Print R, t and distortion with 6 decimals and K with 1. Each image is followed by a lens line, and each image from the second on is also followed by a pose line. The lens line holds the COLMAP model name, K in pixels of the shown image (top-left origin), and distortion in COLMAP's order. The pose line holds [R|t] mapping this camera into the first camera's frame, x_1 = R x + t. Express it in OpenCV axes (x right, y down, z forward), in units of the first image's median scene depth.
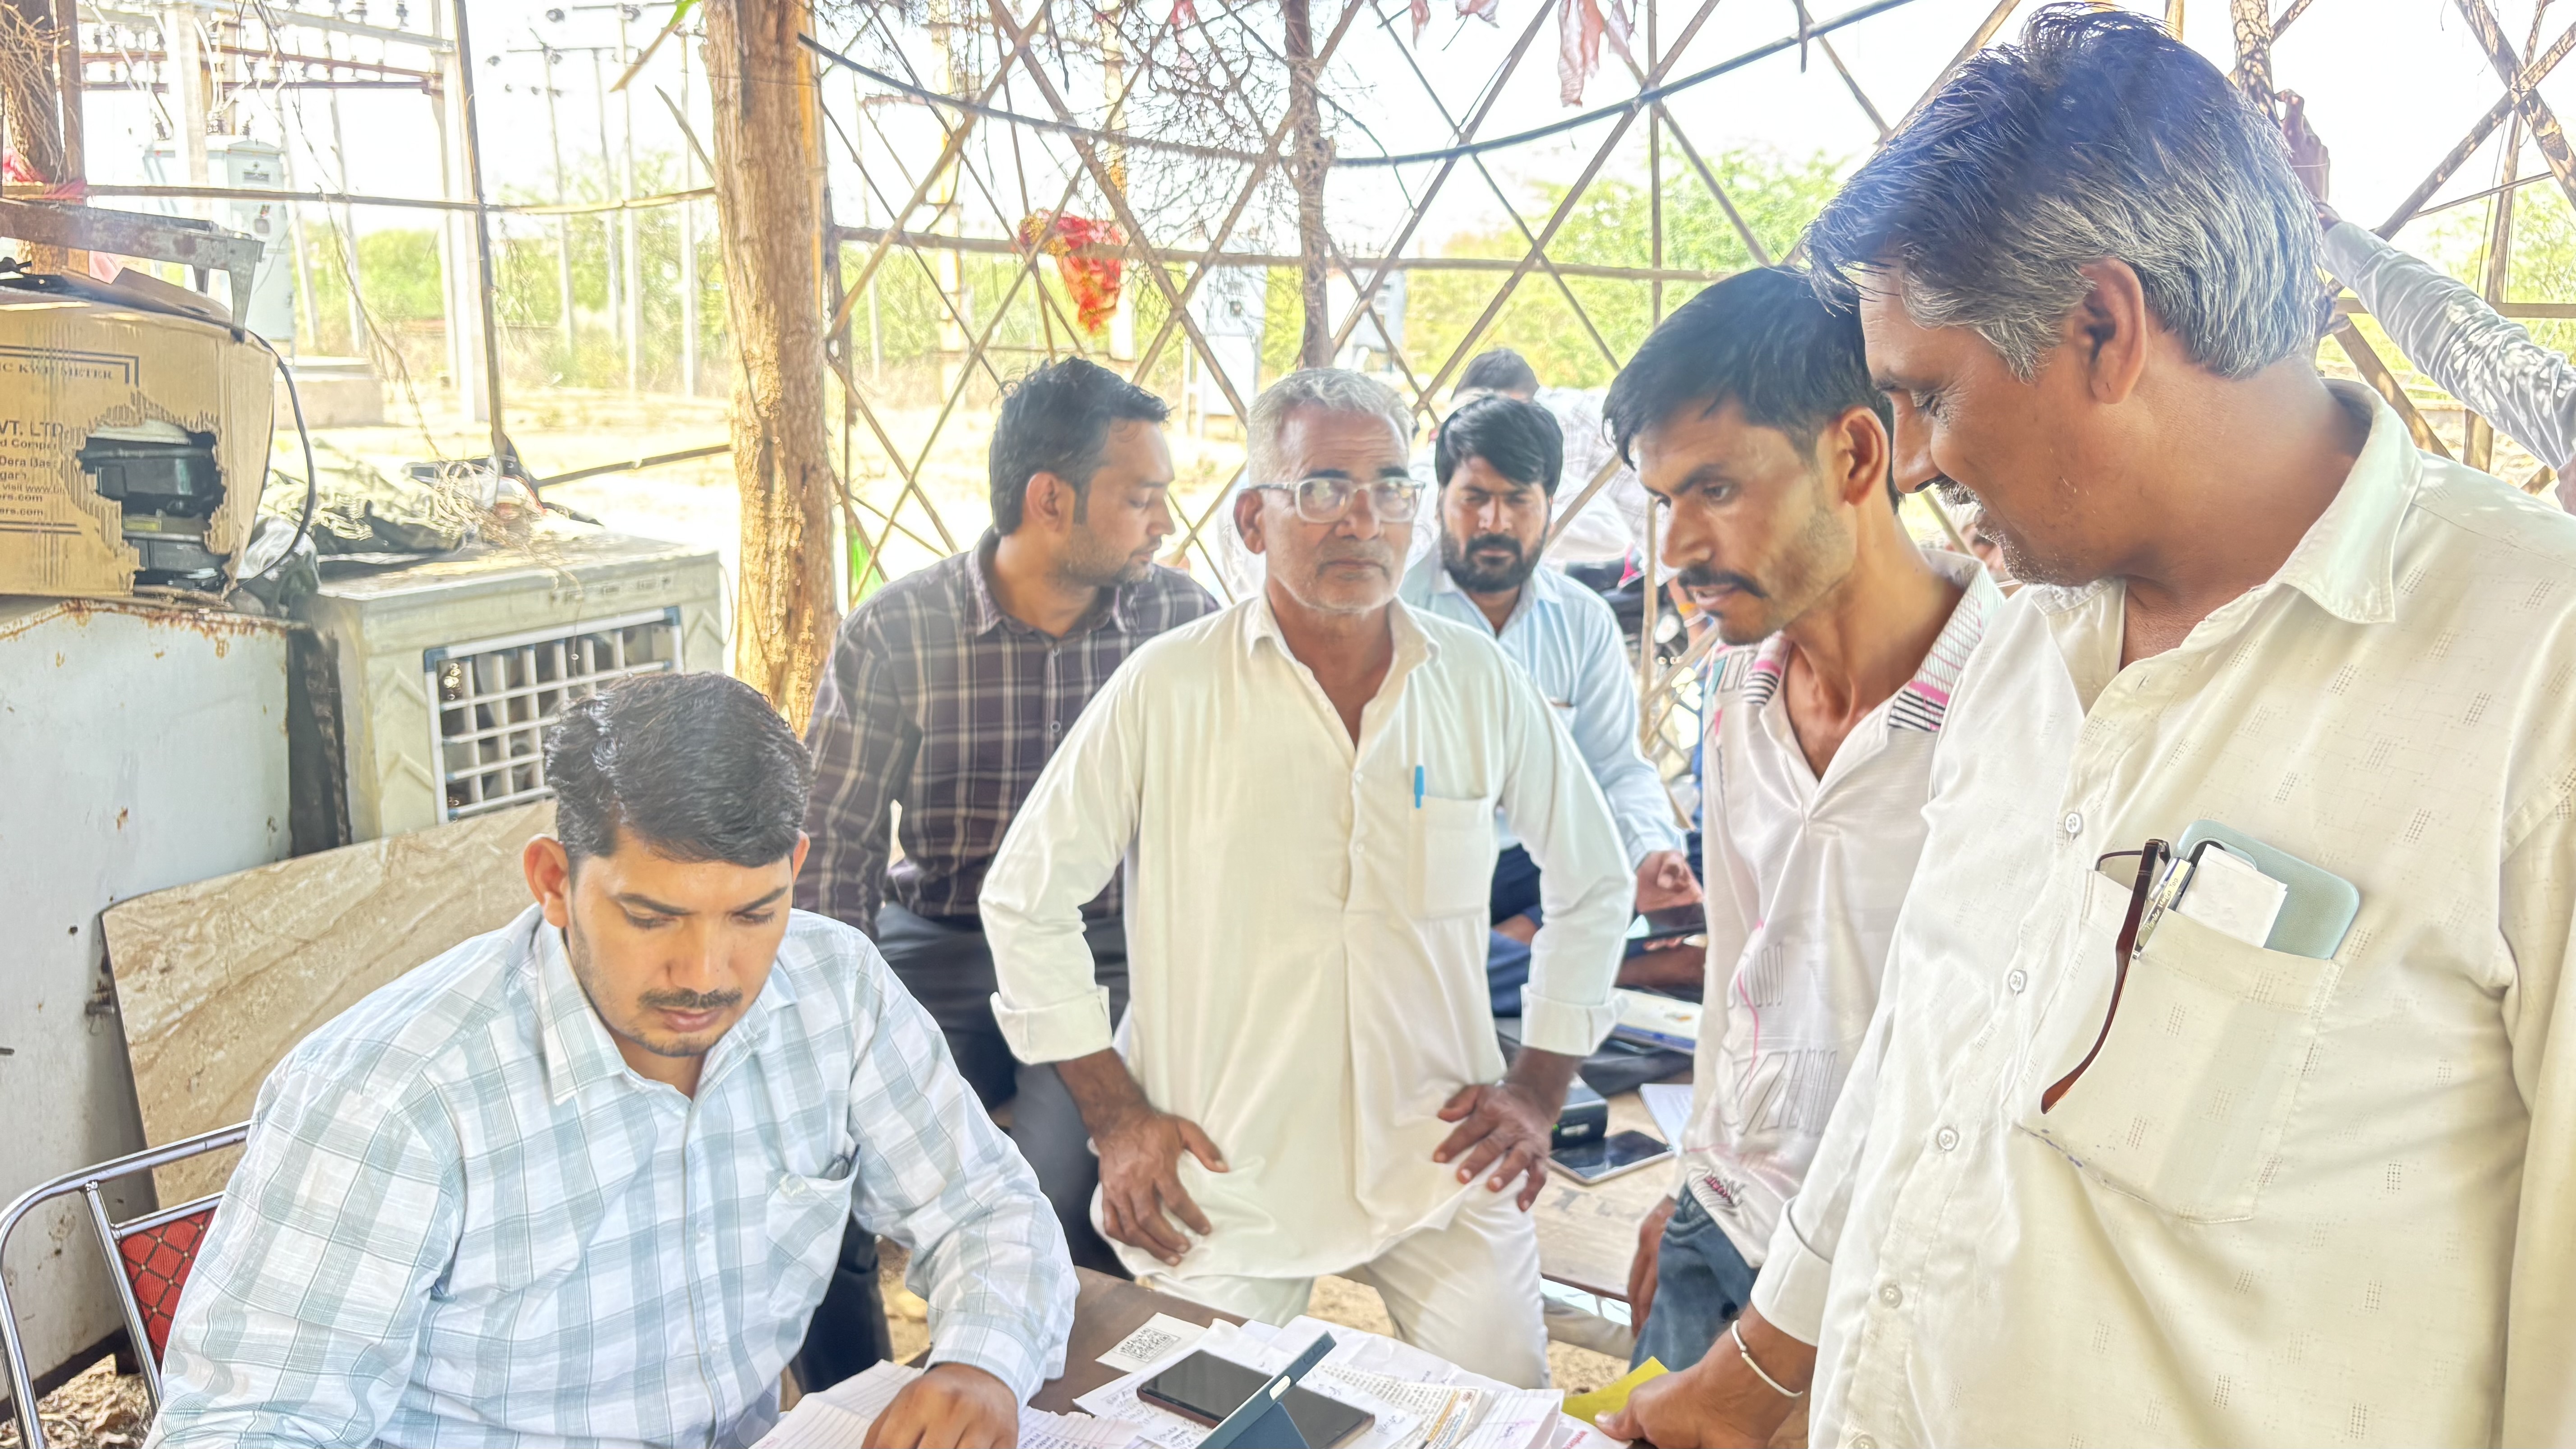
lens RADIAL K [[1995.0, 0, 1300.8], [0, 1995.0, 726.6], [0, 0, 1]] dist [0.014338, -0.018421]
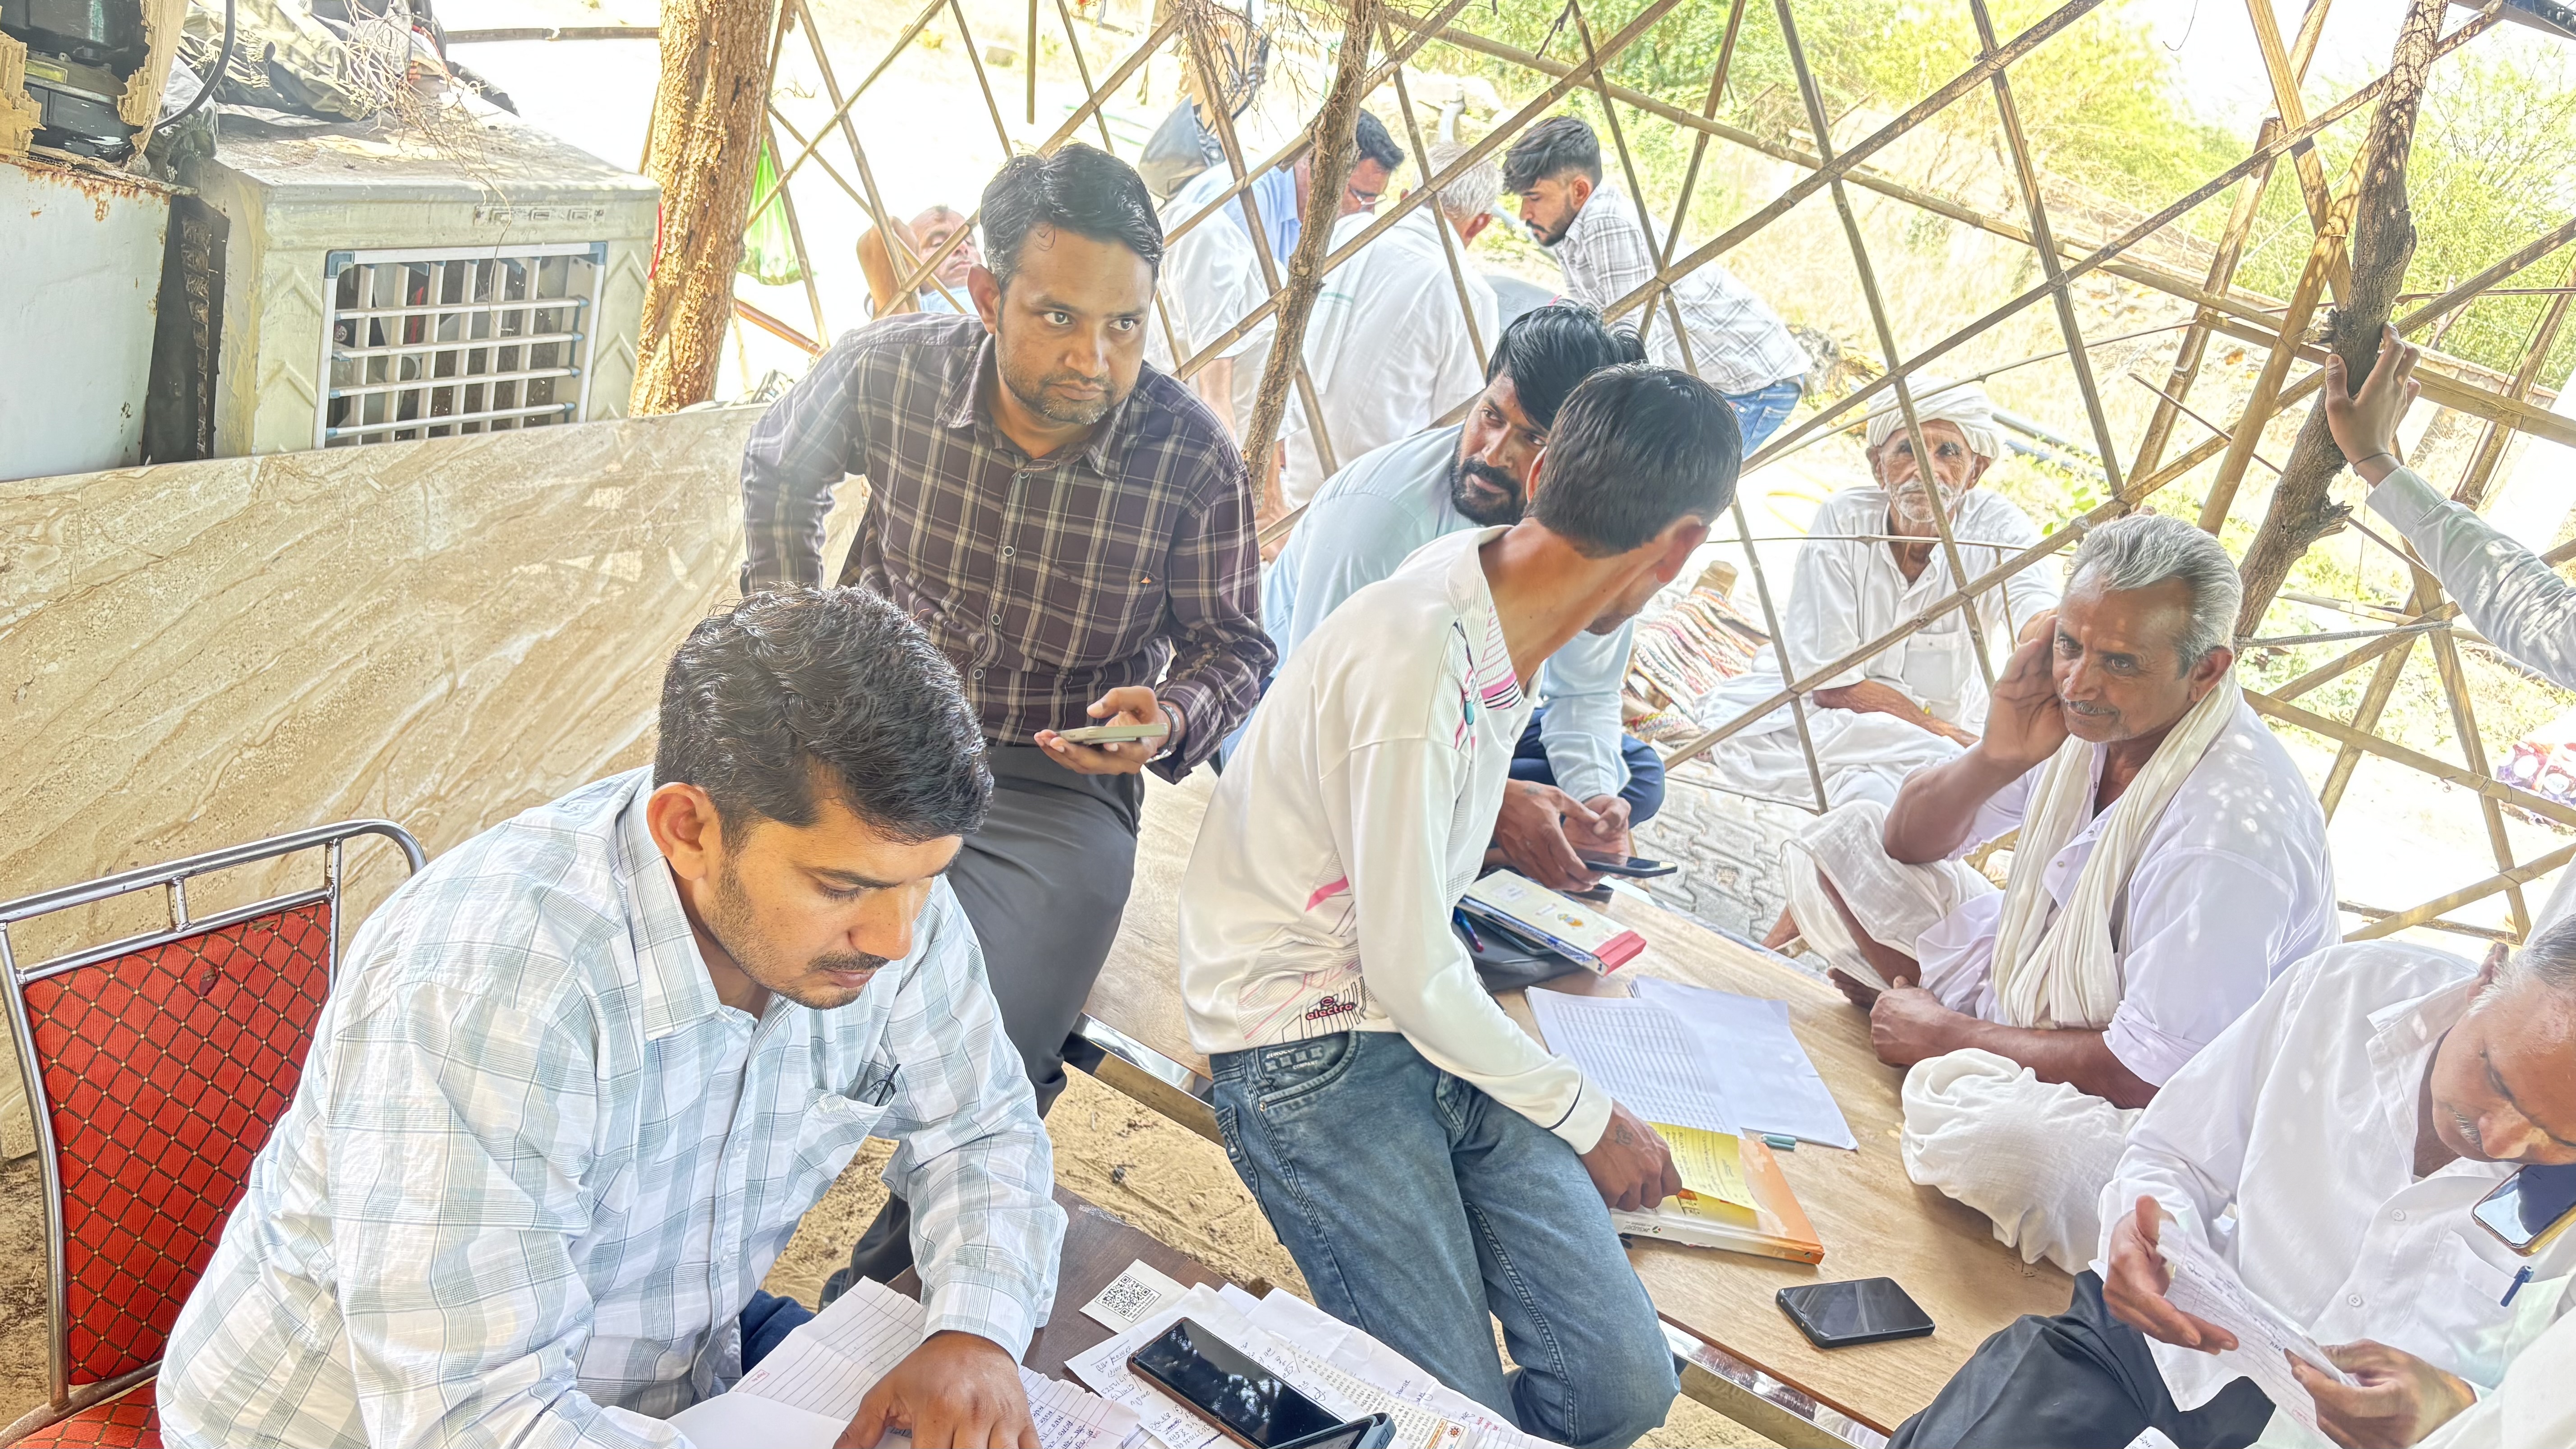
lens RADIAL K [[1995.0, 0, 1283.9], [0, 1995.0, 773.5], [0, 0, 1]] dist [0.014338, -0.018421]
pose [[0.968259, 0.202463, 0.146569, -0.120638], [-0.228349, 0.954992, 0.189333, -0.087848], [-0.101640, -0.216792, 0.970912, 0.051215]]
